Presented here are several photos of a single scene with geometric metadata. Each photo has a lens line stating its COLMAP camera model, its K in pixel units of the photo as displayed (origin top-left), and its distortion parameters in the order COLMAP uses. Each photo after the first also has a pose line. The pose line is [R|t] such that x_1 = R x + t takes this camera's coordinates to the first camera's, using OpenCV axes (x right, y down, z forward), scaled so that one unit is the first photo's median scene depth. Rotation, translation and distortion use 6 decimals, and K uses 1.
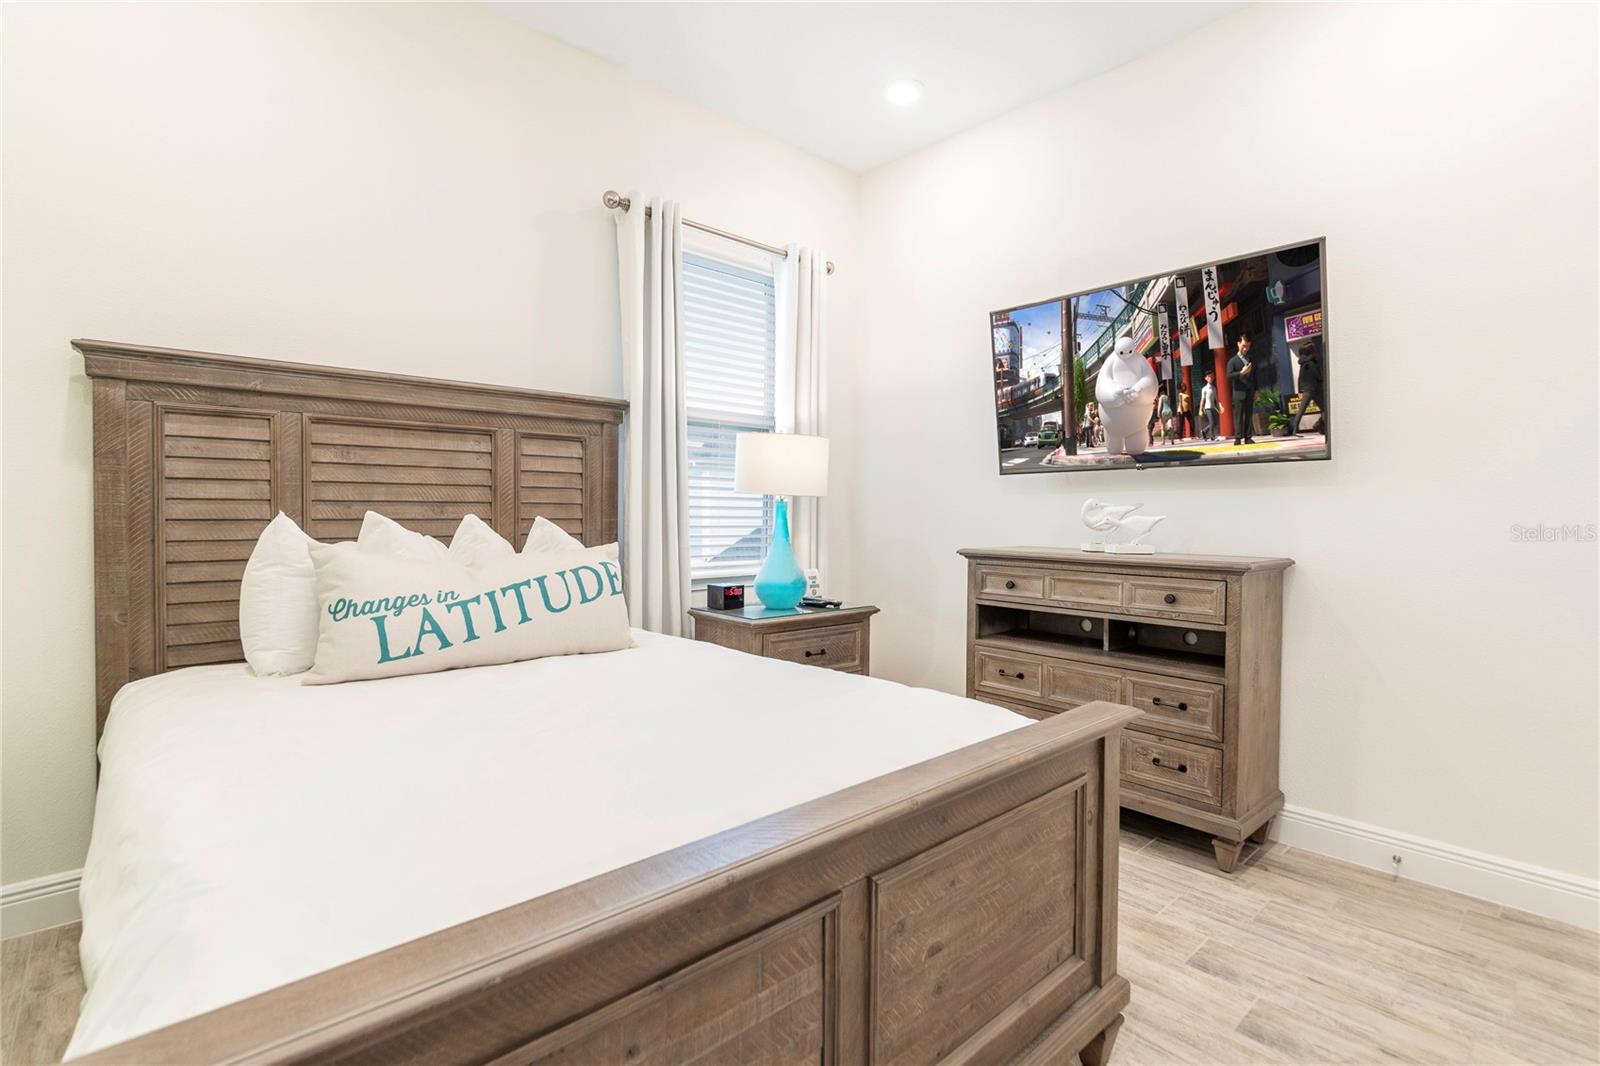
lens RADIAL K [[765.5, 0, 800.0], [0, 765.5, 533.0], [0, 0, 1]] dist [-0.000409, -0.000520]
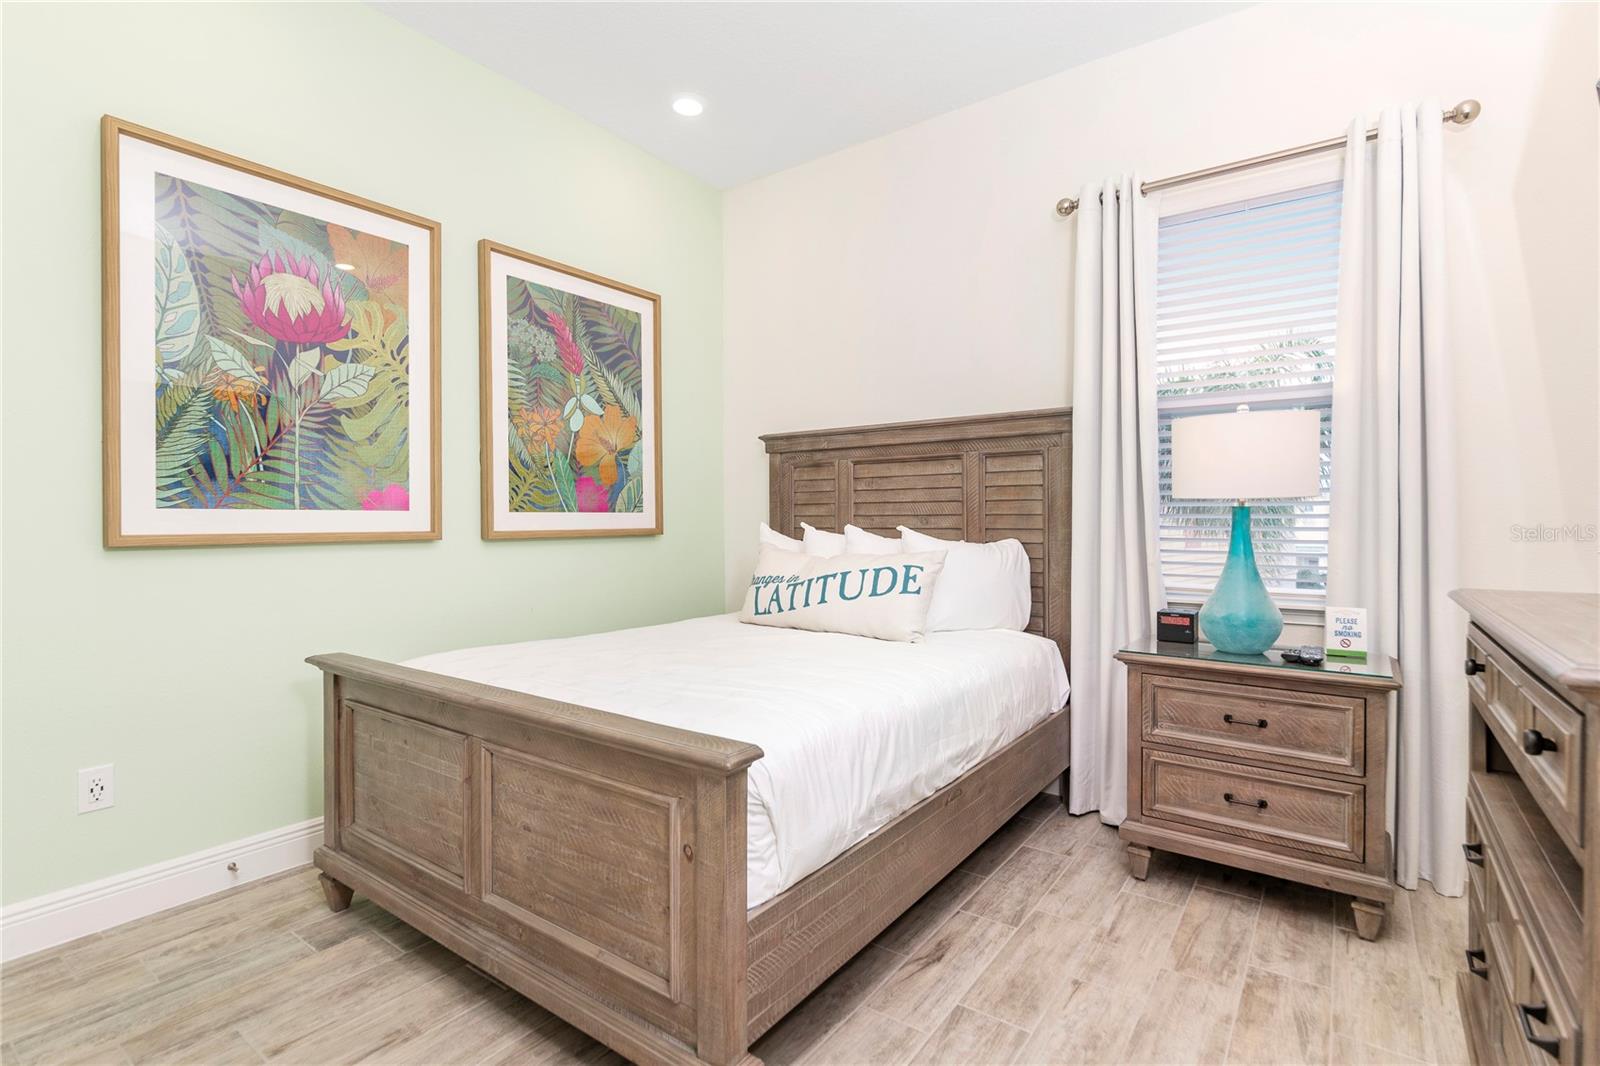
lens RADIAL K [[765.5, 0, 800.0], [0, 765.5, 533.0], [0, 0, 1]] dist [-0.000409, -0.000520]
pose [[0.194319, 0.006397, -0.980918, 0.827041], [-0.028076, 0.999605, 0.000957, -0.006672], [0.980537, 0.027354, 0.194422, 0.602849]]
